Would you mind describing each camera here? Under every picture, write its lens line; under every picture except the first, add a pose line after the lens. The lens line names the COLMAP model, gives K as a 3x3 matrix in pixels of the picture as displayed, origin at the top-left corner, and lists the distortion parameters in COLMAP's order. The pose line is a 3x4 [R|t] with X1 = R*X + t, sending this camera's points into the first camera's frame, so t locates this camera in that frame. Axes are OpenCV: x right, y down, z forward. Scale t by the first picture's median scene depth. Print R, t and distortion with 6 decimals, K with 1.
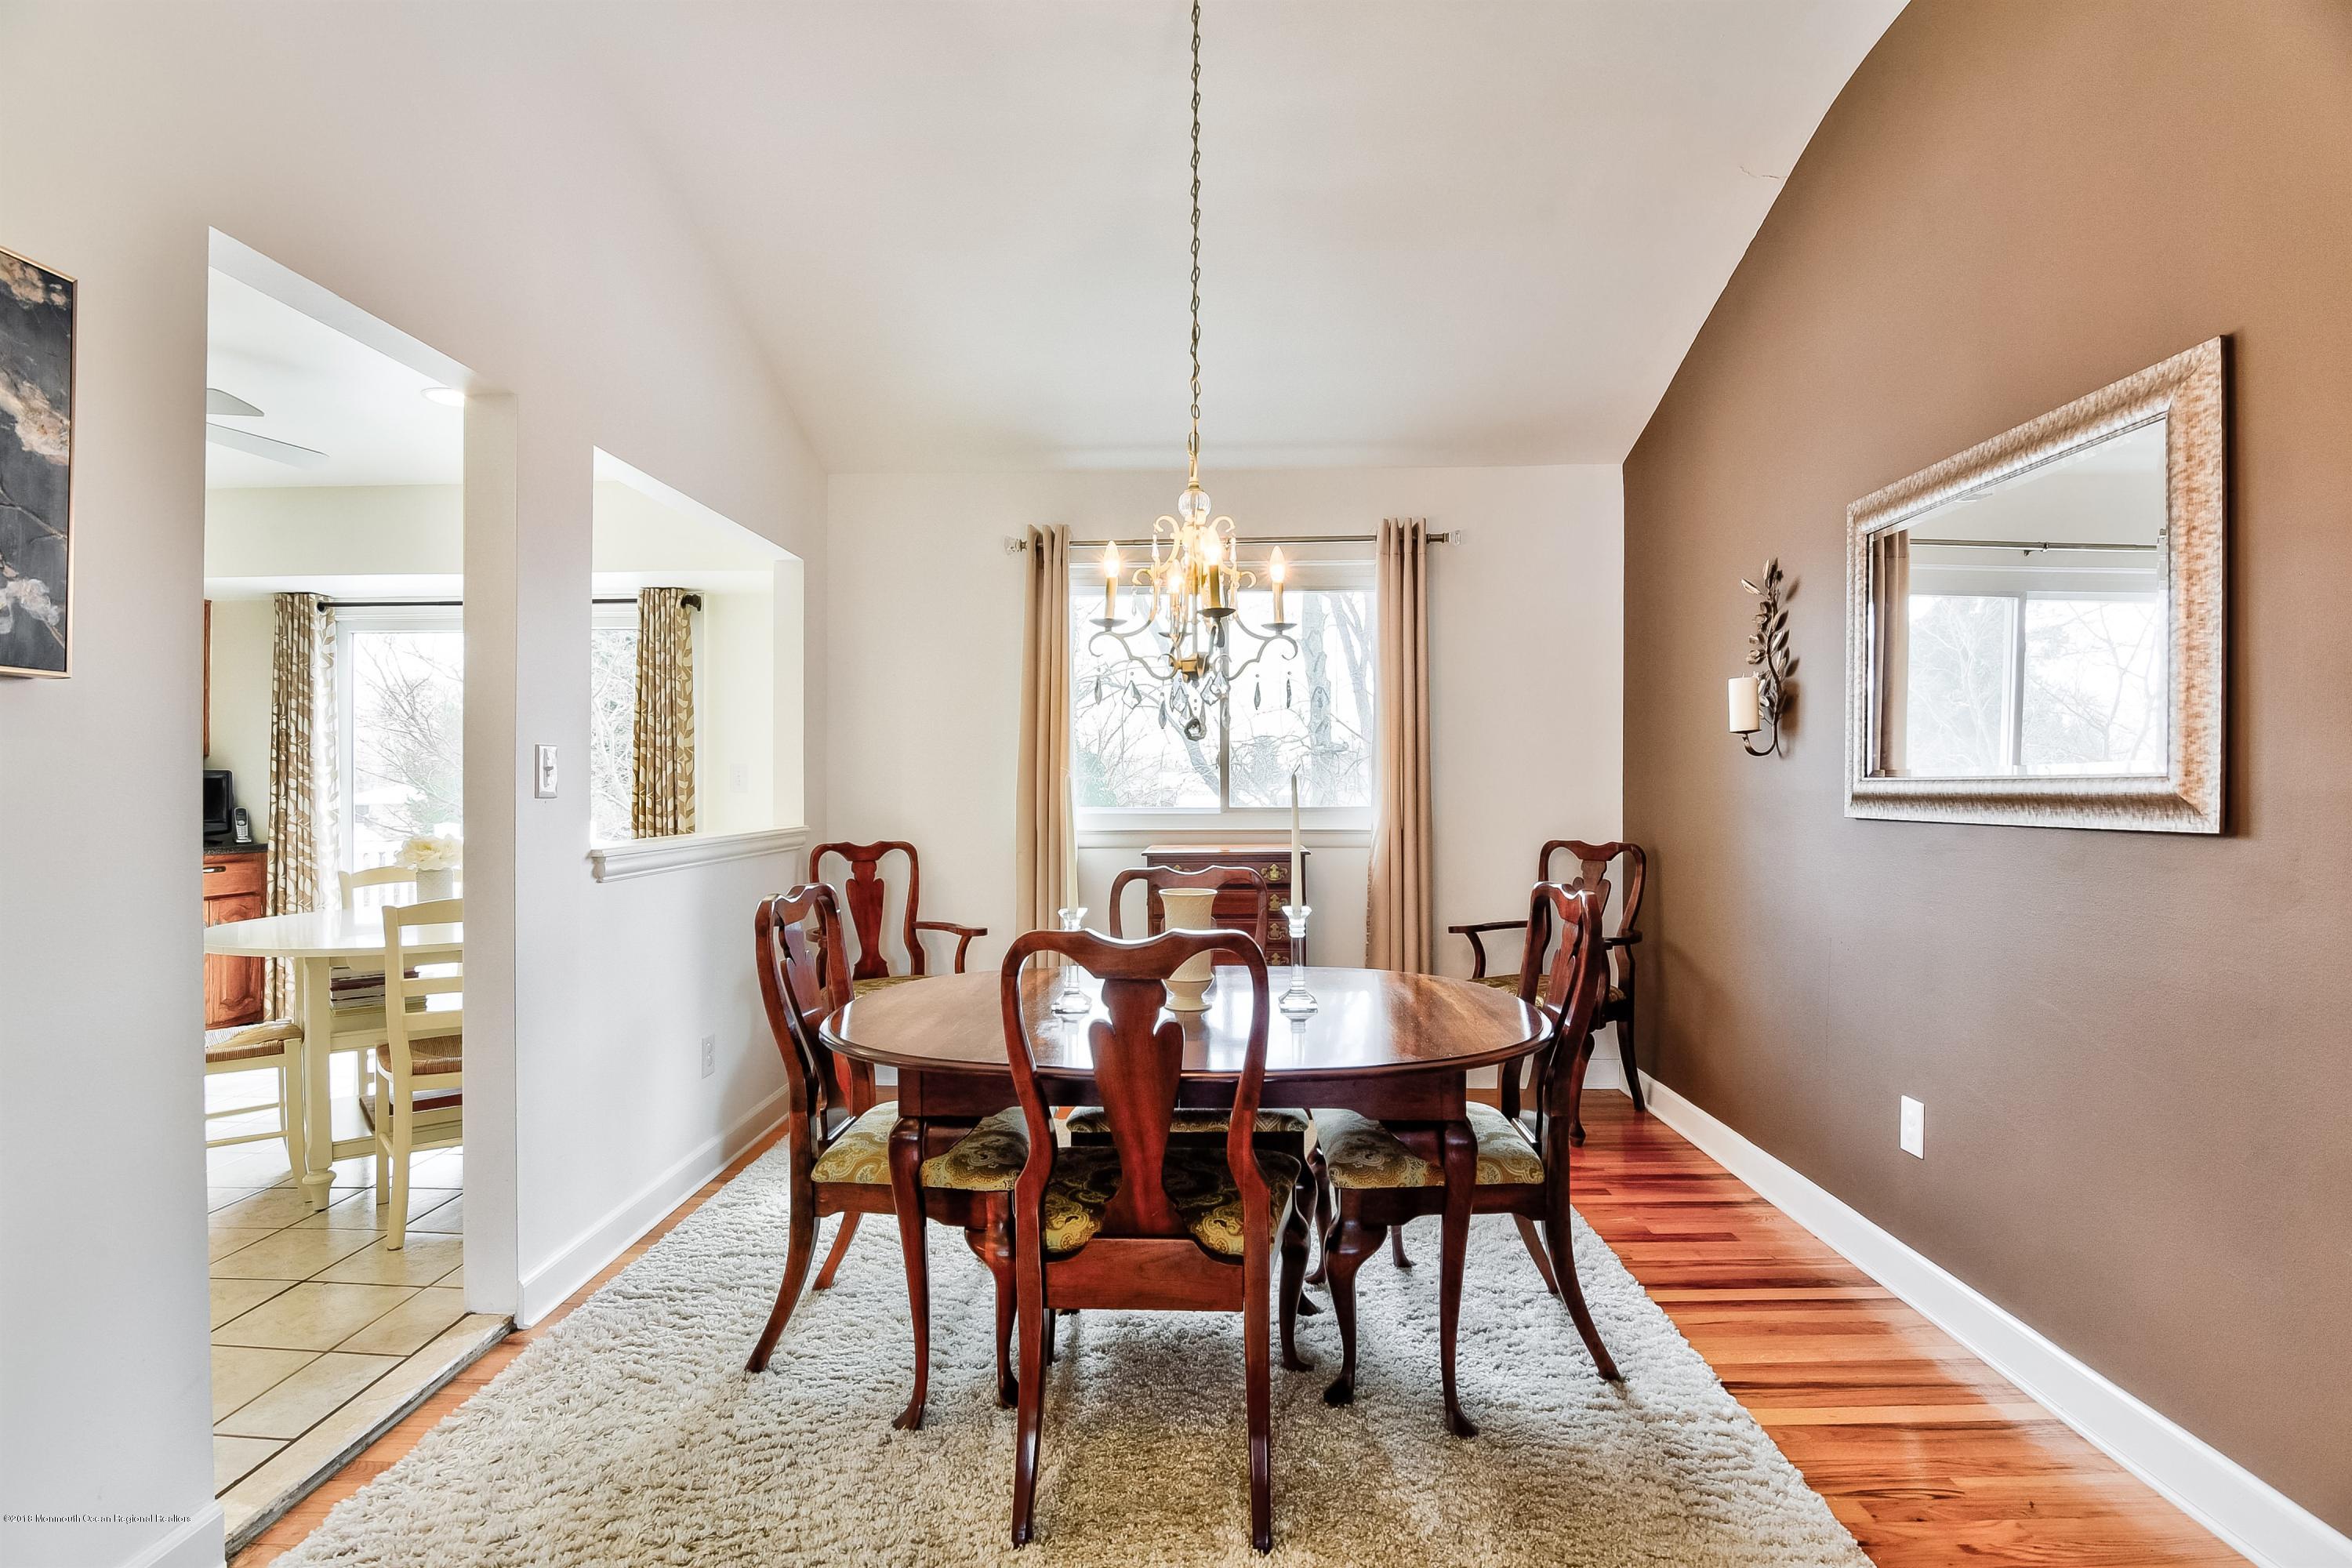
lens RADIAL K [[1158.7, 0, 1185.0], [0, 1158.7, 787.2], [0, 0, 1]] dist [-0.018185, 0.000250]
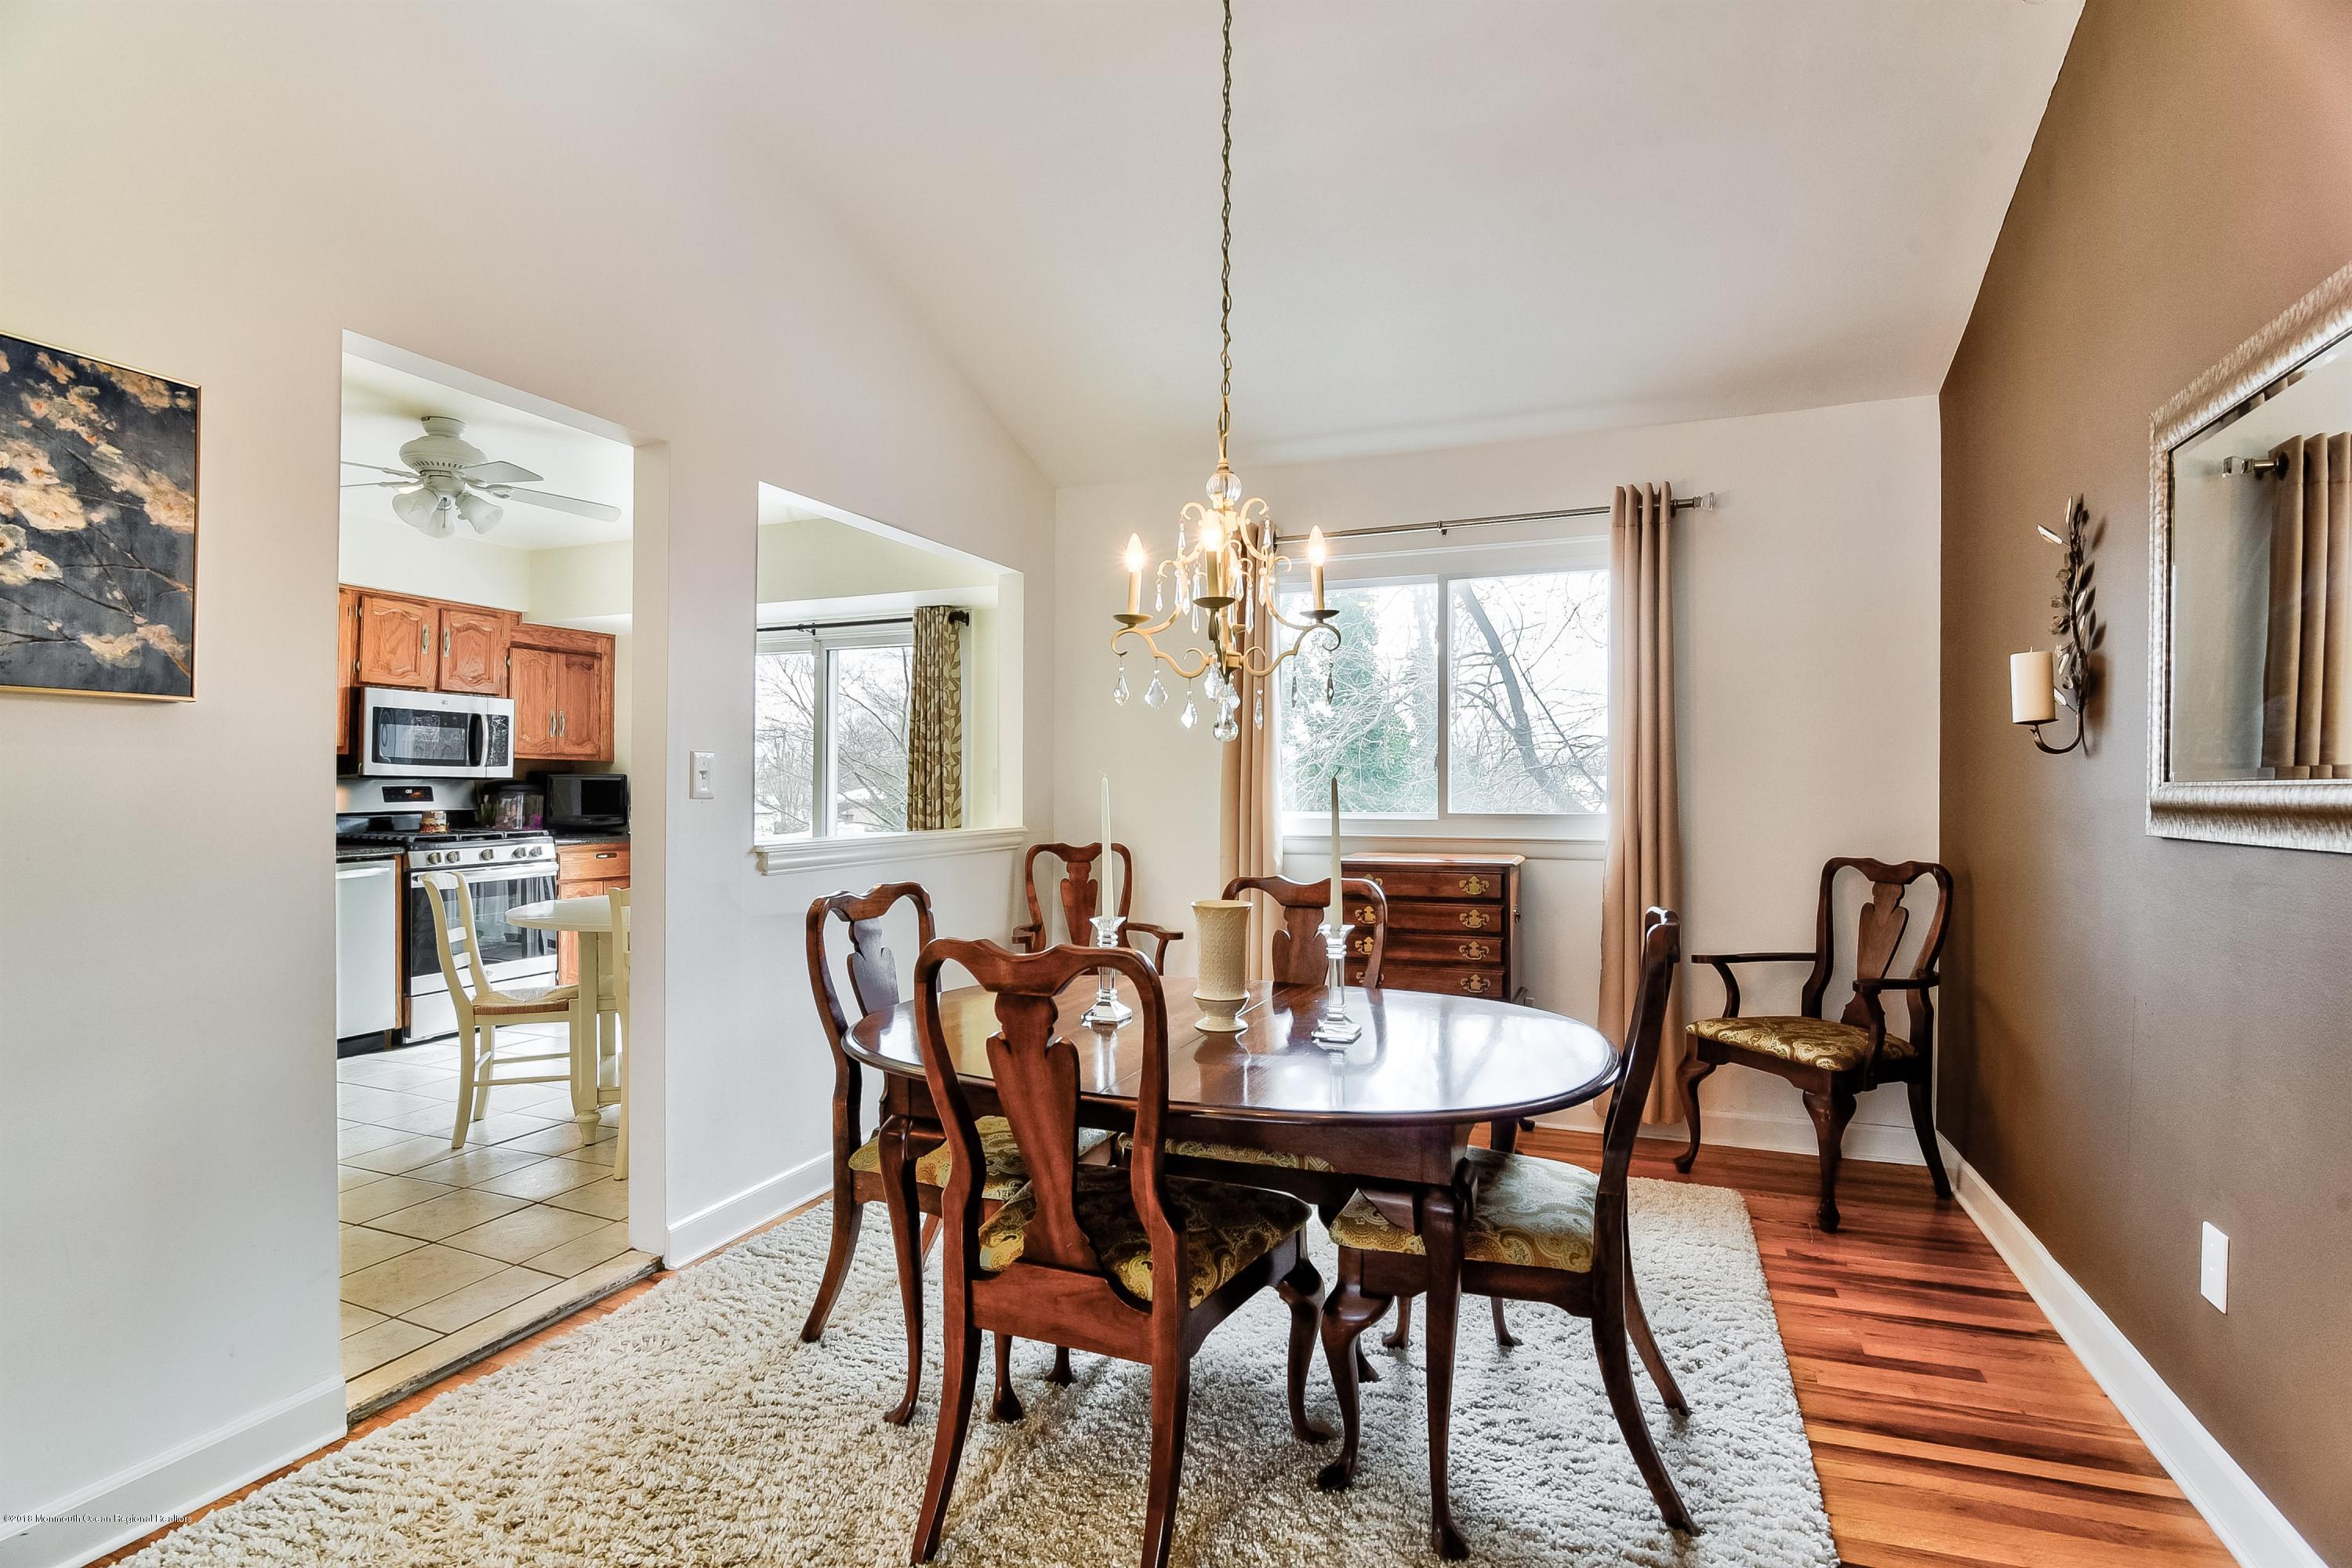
lens RADIAL K [[1158.7, 0, 1177.1], [0, 1158.7, 786.2], [0, 0, 1]] dist [-0.018185, 0.000250]
pose [[0.938073, 0.002576, -0.346427, 0.222369], [-0.003828, 0.999988, -0.002930, -0.001038], [0.346415, 0.004075, 0.938072, 0.086161]]
